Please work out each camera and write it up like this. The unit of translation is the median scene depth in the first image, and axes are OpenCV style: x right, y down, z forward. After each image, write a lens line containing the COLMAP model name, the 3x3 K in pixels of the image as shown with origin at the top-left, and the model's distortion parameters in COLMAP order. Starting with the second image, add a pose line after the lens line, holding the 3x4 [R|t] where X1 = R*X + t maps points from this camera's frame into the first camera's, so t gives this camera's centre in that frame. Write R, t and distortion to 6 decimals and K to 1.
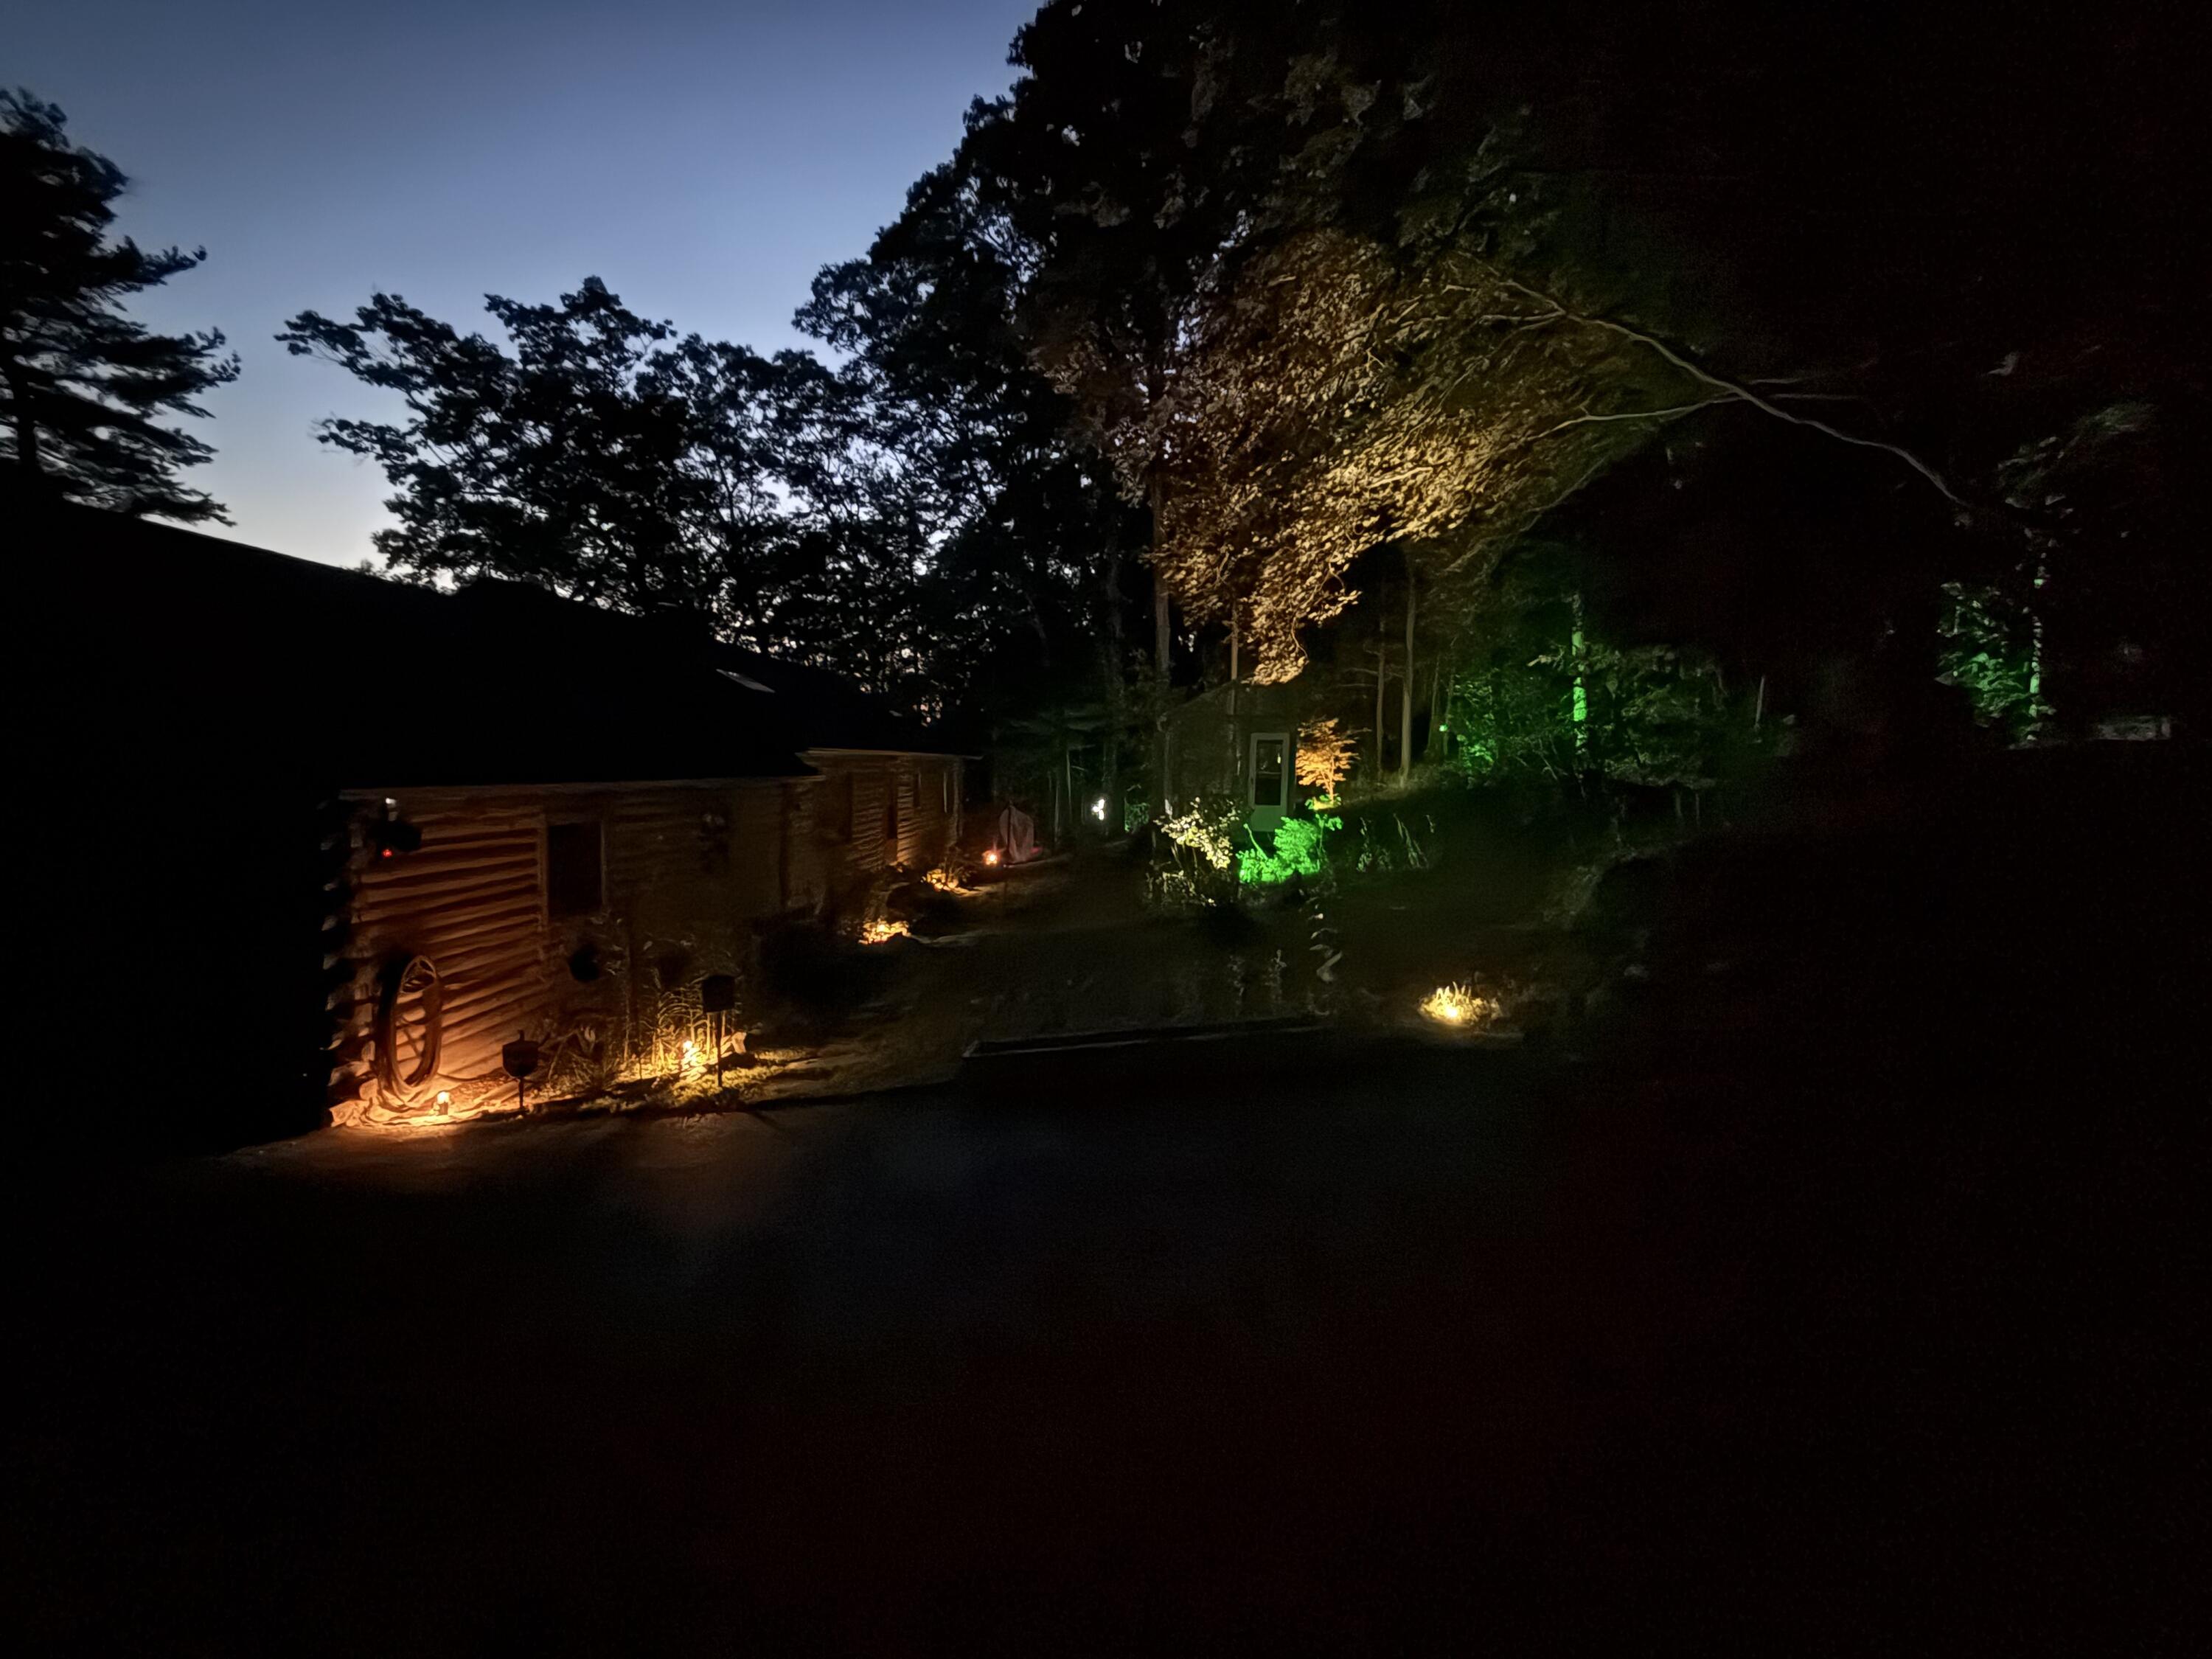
lens RADIAL K [[889.0, 0, 1104.2], [0, 889.0, 823.8], [0, 0, 1]] dist [-0.002511, -0.000071]
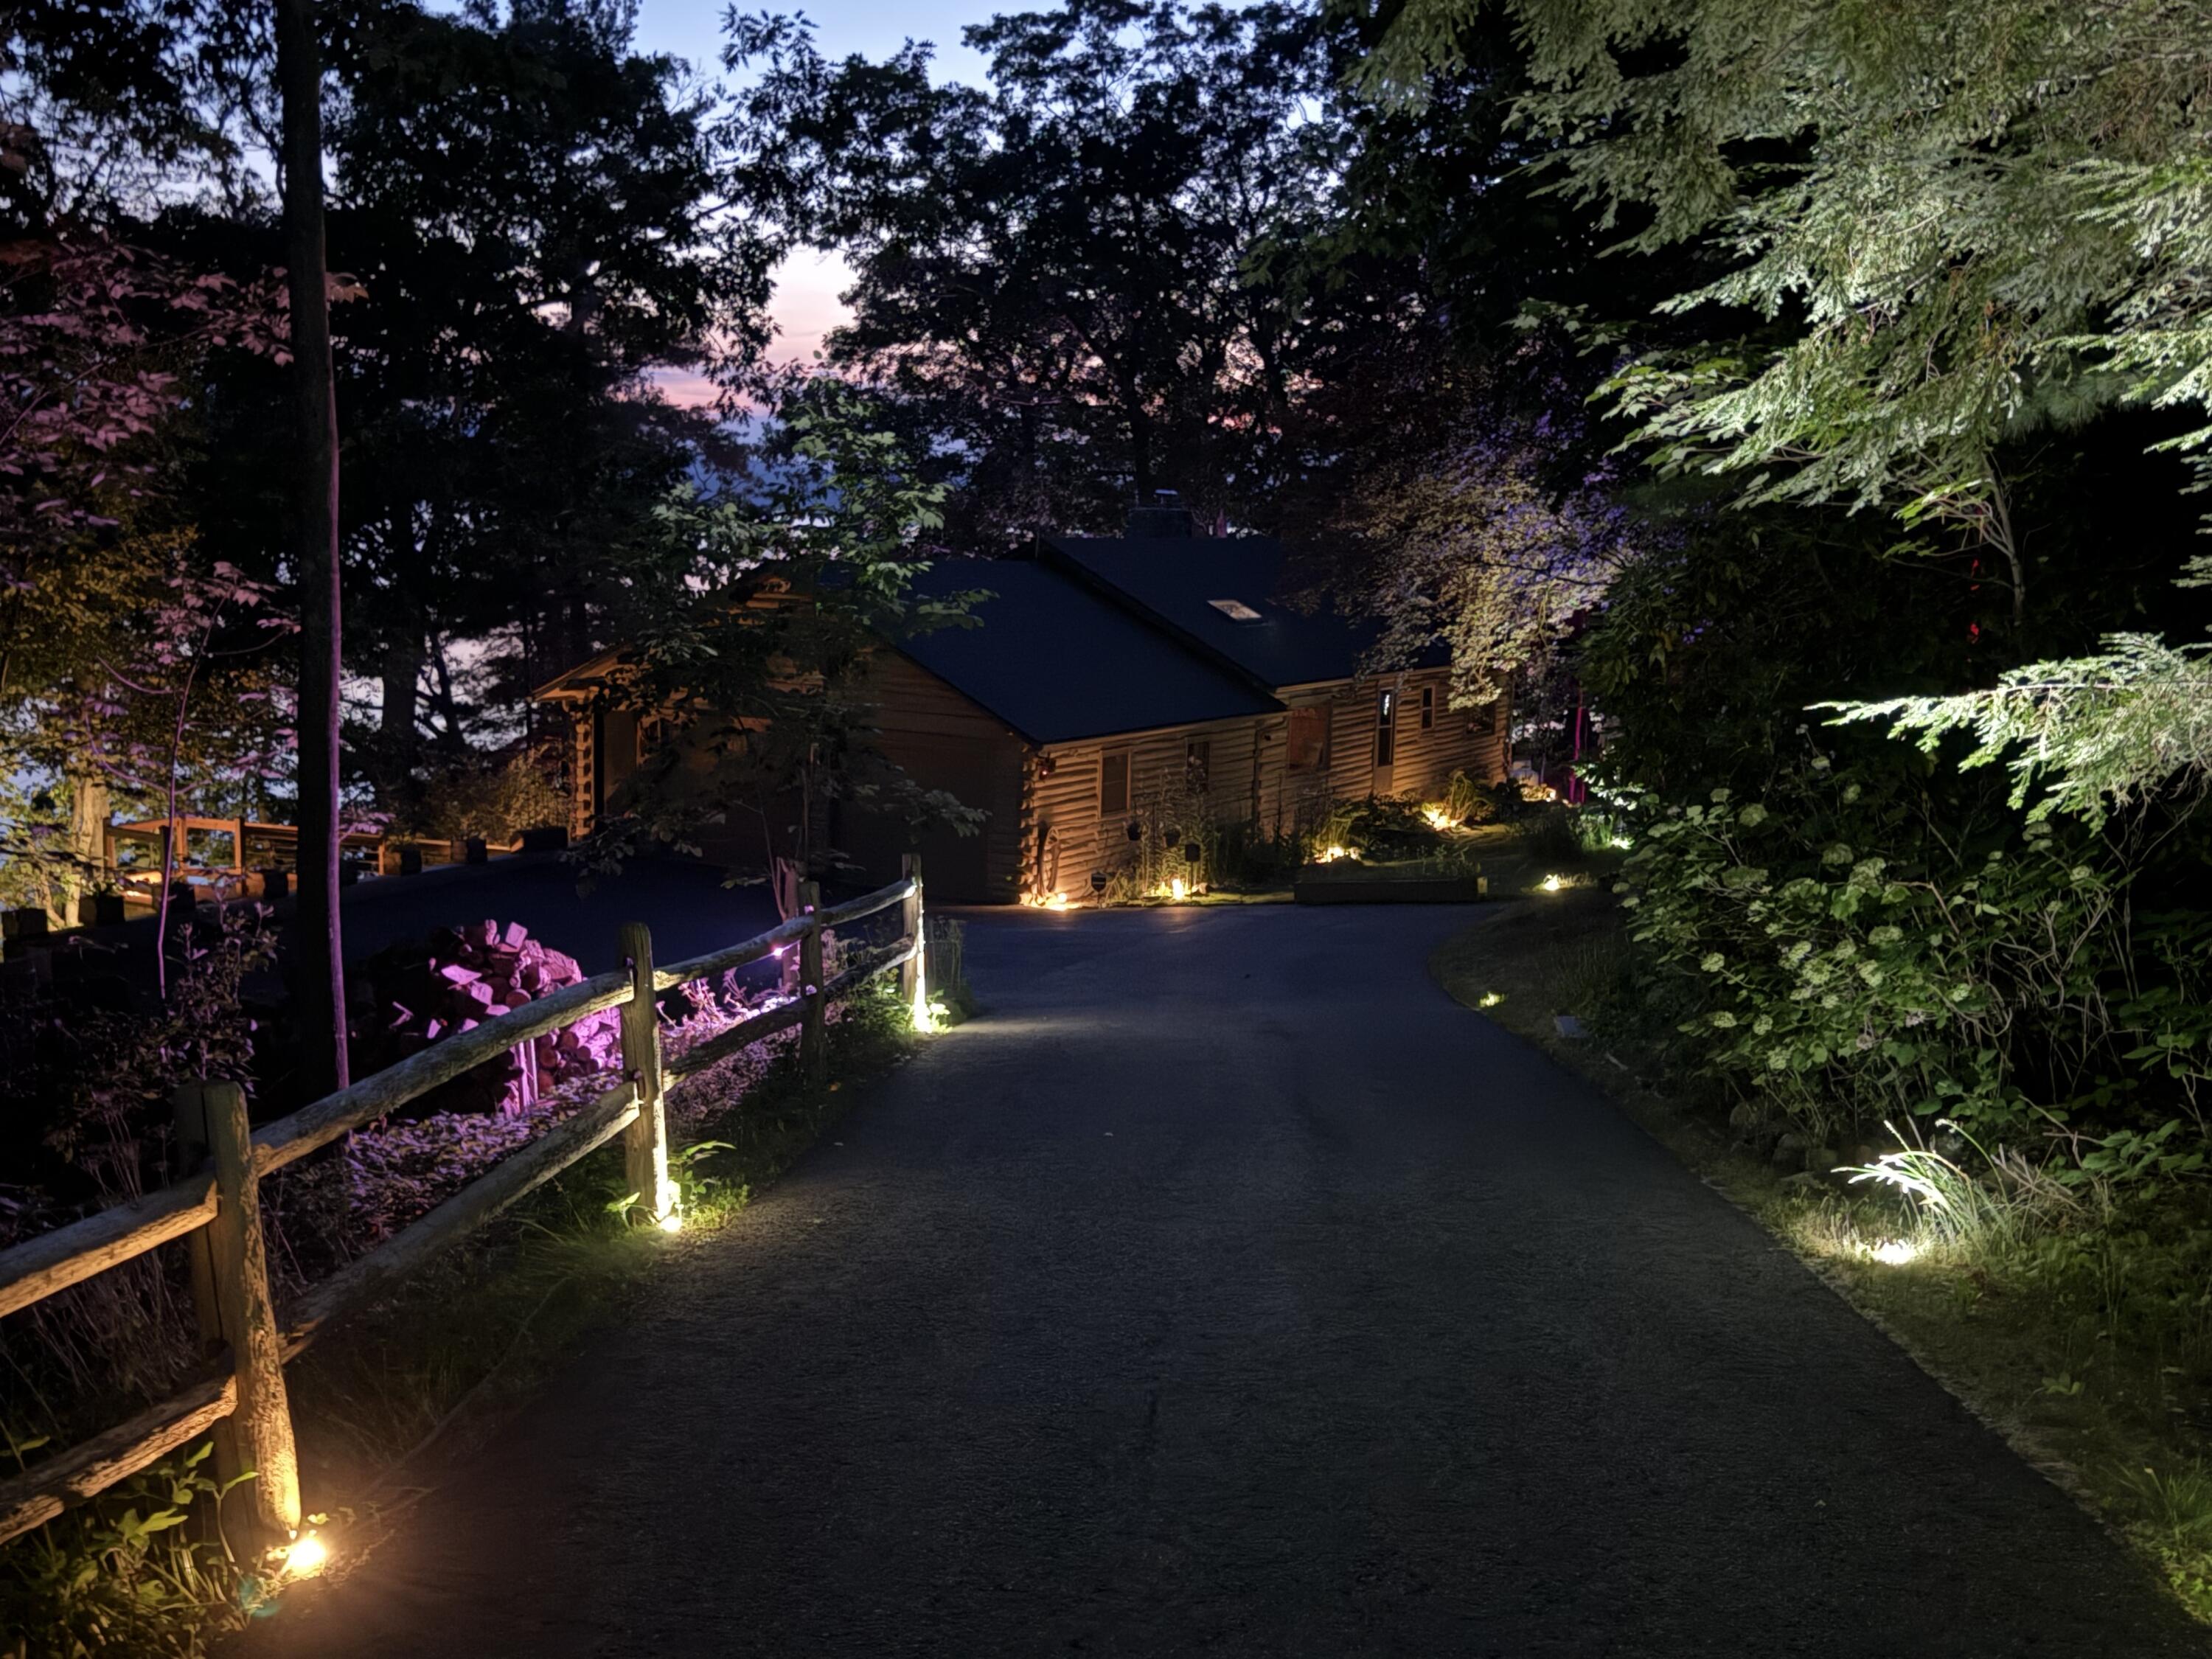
lens RADIAL K [[2254.3, 0, 1105.9], [0, 2254.3, 830.1], [0, 0, 1]] dist [-0.005004, 0.000000]
pose [[0.892235, 0.062708, -0.447196, 1.526454], [-0.035706, 0.997007, 0.068565, -0.184214], [0.450157, -0.045208, 0.891804, -3.319464]]
